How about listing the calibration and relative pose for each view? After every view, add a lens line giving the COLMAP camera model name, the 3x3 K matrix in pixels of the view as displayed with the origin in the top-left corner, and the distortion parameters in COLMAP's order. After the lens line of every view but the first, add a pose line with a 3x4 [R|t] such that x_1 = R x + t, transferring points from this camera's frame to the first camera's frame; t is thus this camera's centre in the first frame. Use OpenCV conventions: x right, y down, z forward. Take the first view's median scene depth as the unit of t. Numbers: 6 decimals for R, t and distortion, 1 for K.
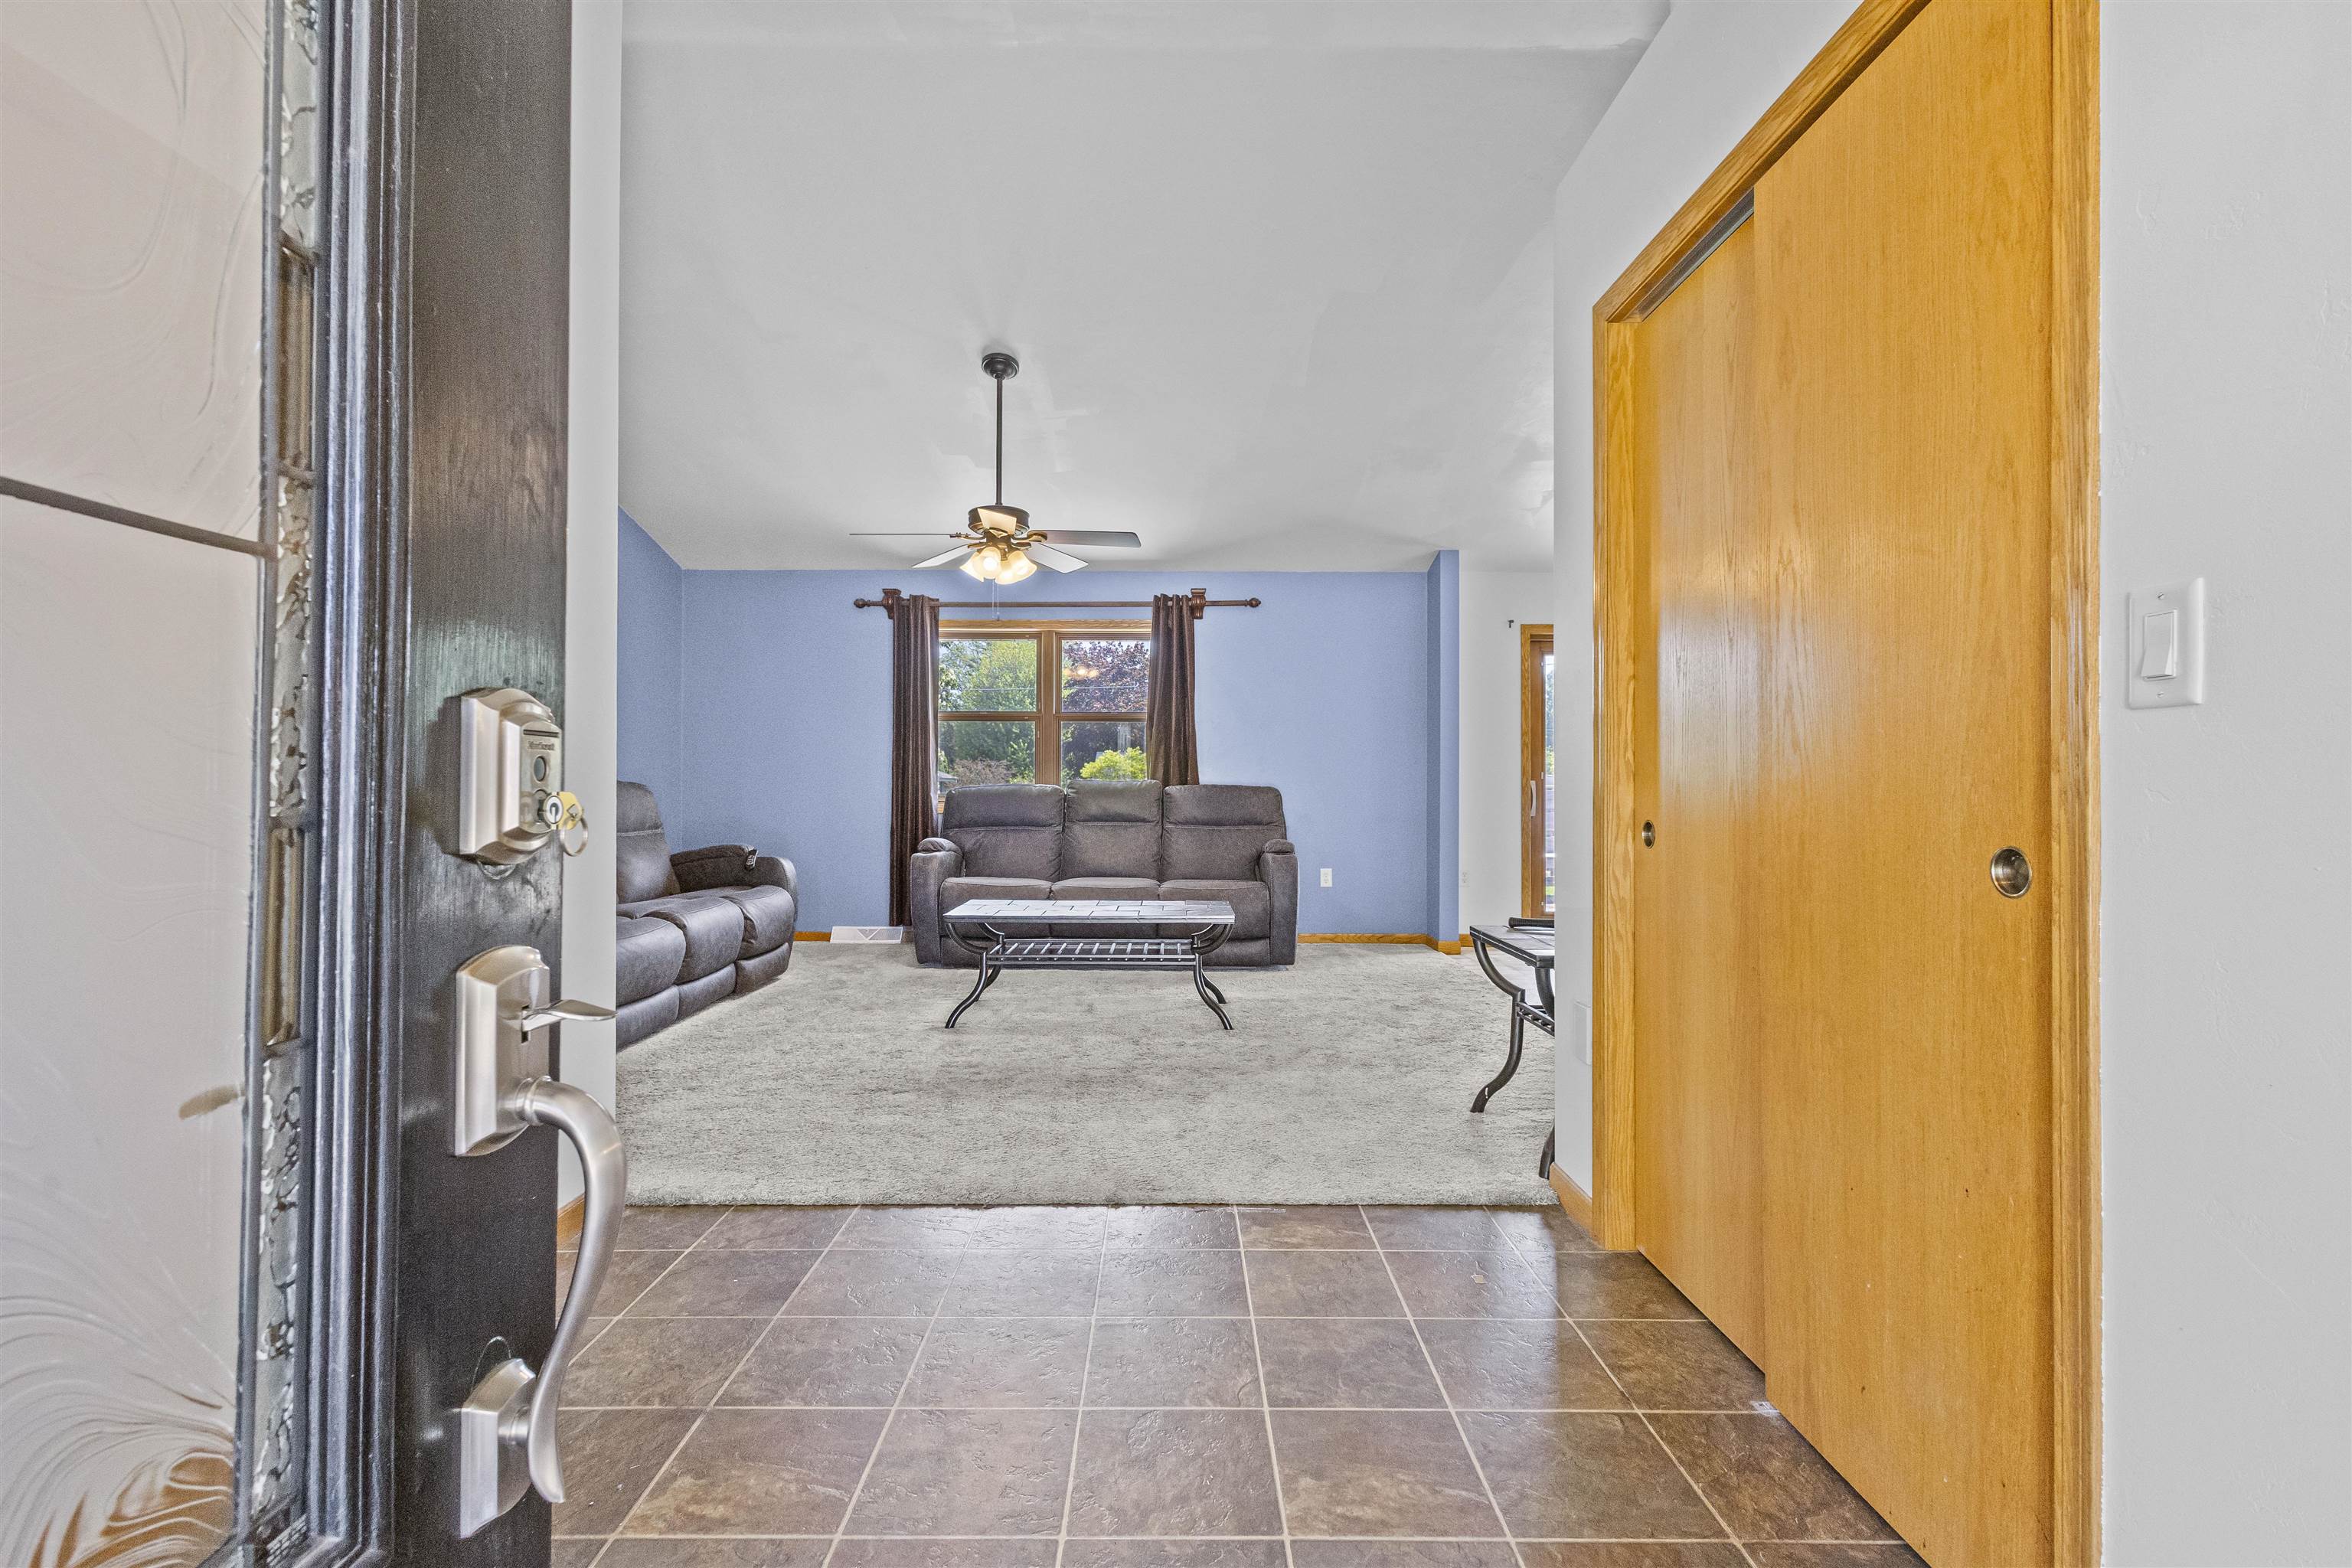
lens RADIAL K [[1072.2, 0, 1180.6], [0, 1072.2, 775.7], [0, 0, 1]] dist [0.006969, -0.001881]
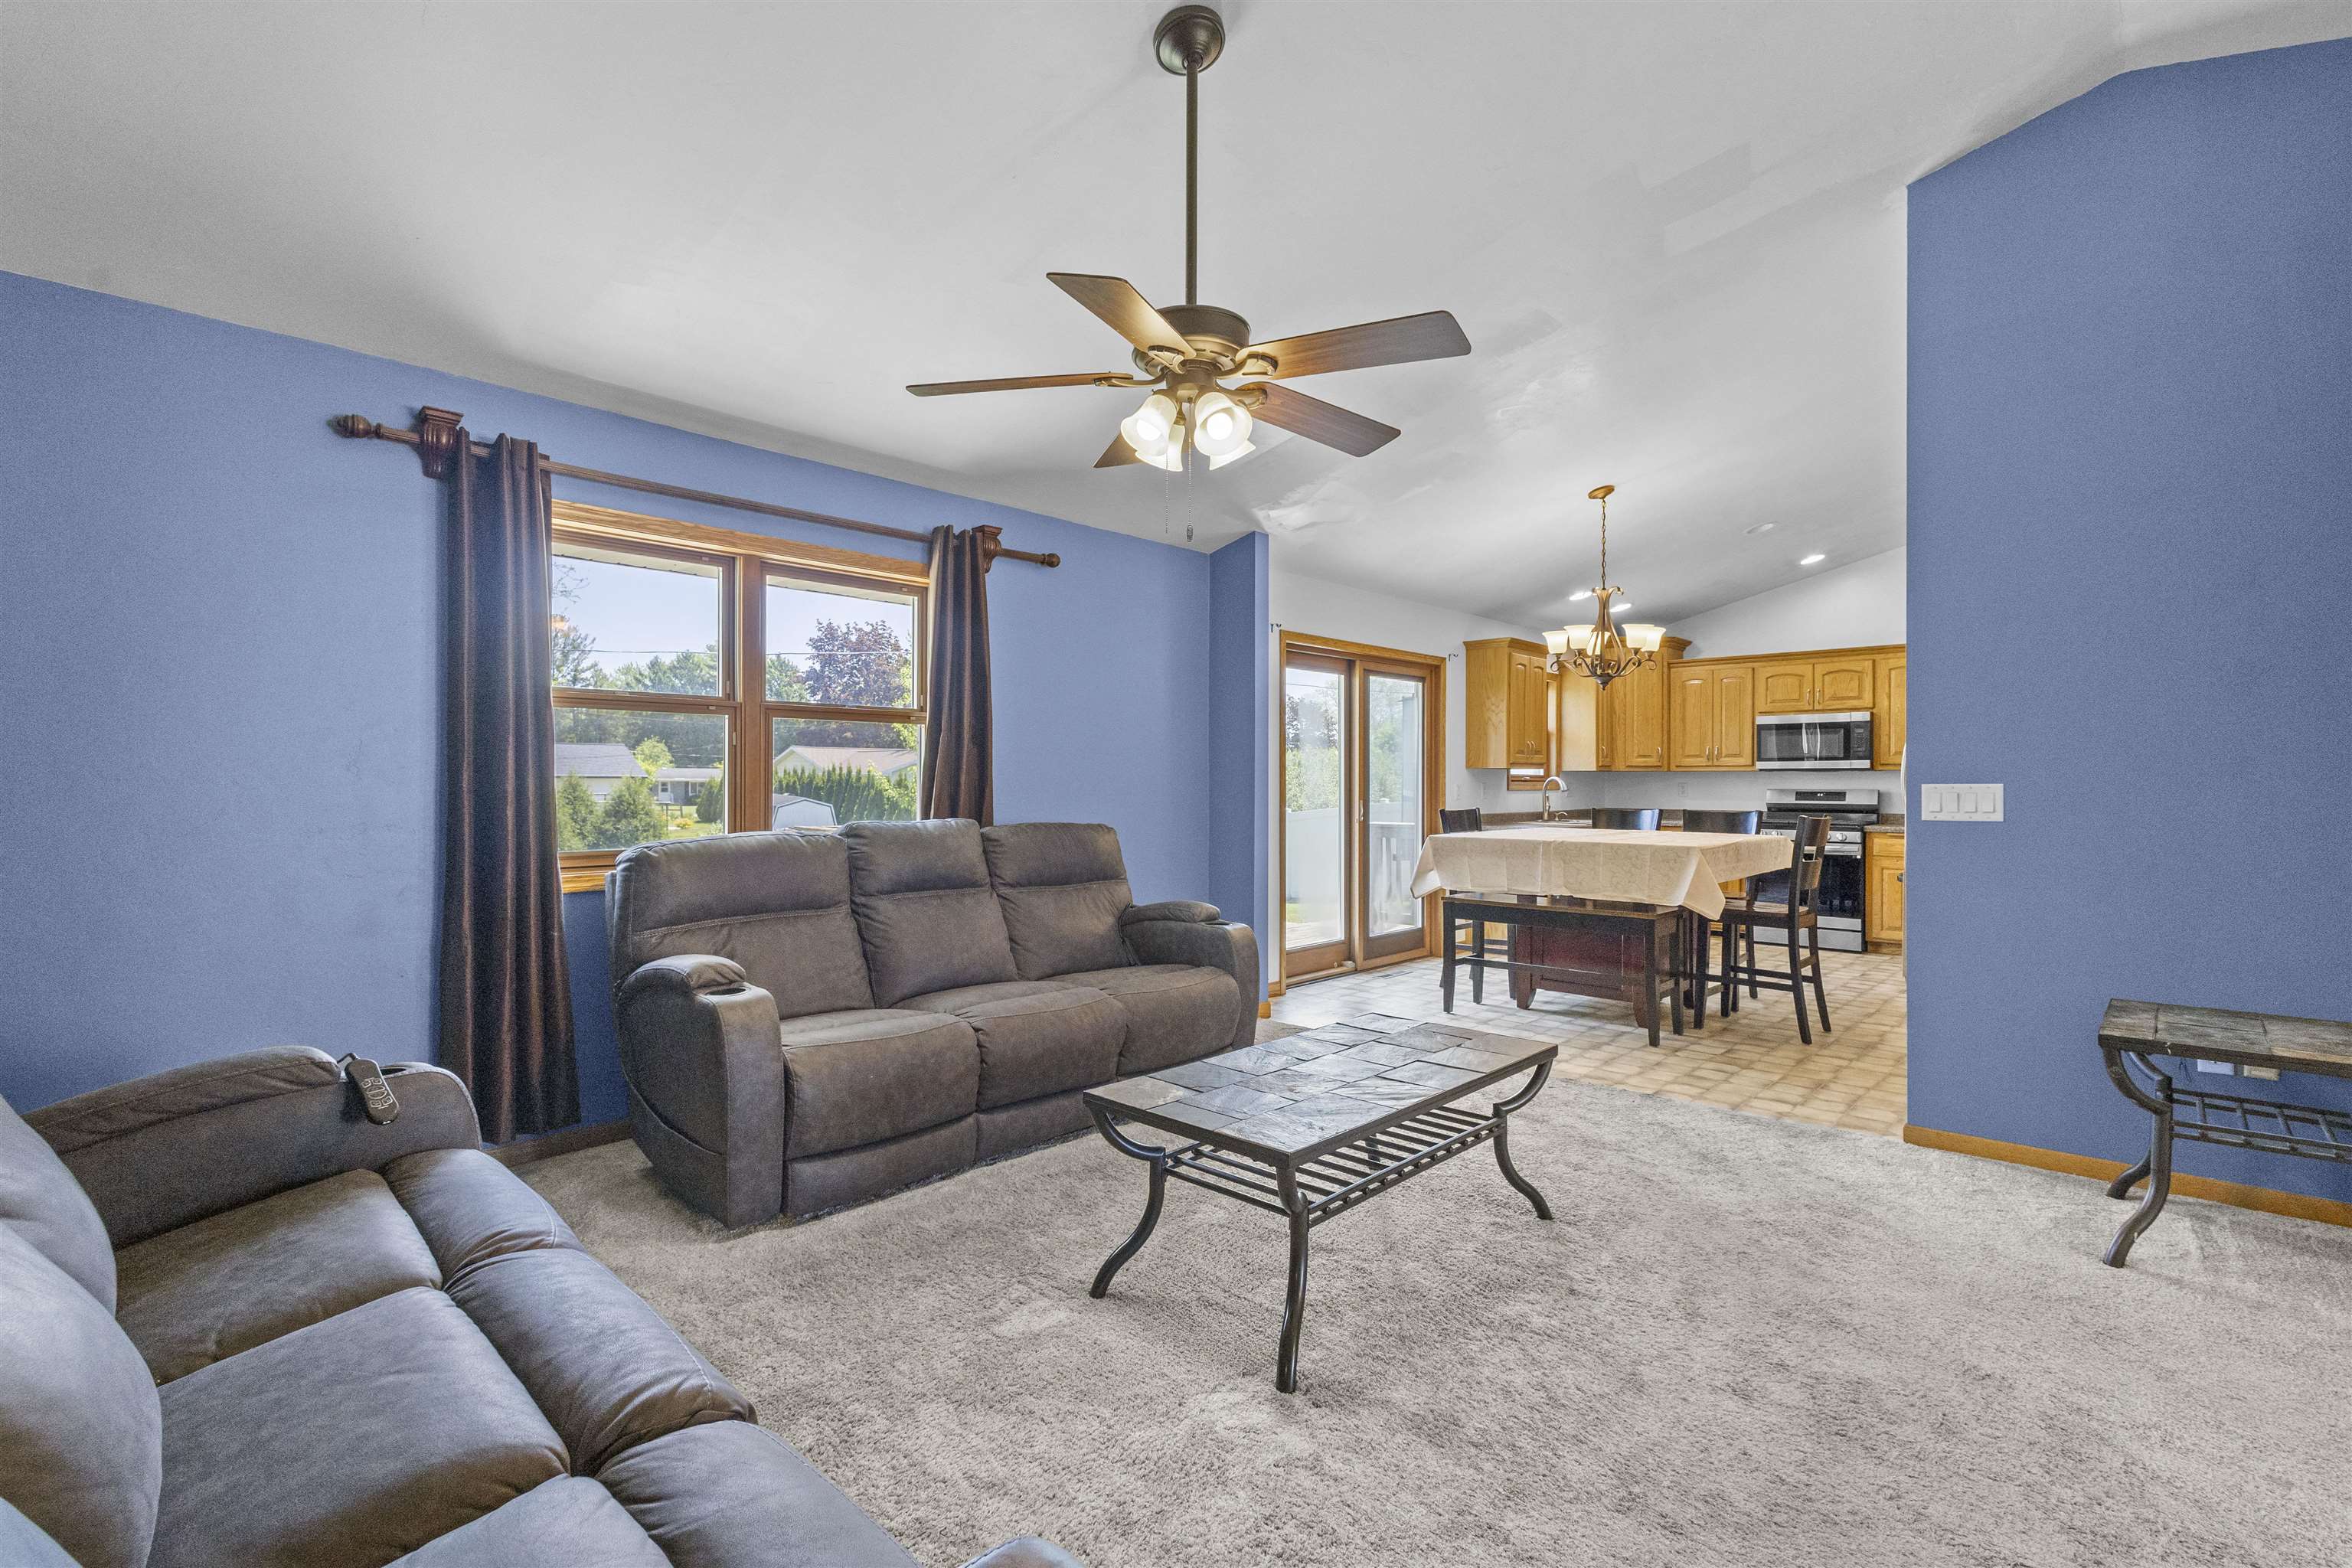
lens RADIAL K [[1072.2, 0, 1172.6], [0, 1072.2, 783.8], [0, 0, 1]] dist [0.006969, -0.001881]
pose [[0.698822, -0.001238, 0.715294, -0.400391], [-0.008457, 0.999914, 0.009993, -0.024465], [-0.715245, -0.013033, 0.698752, 0.483124]]
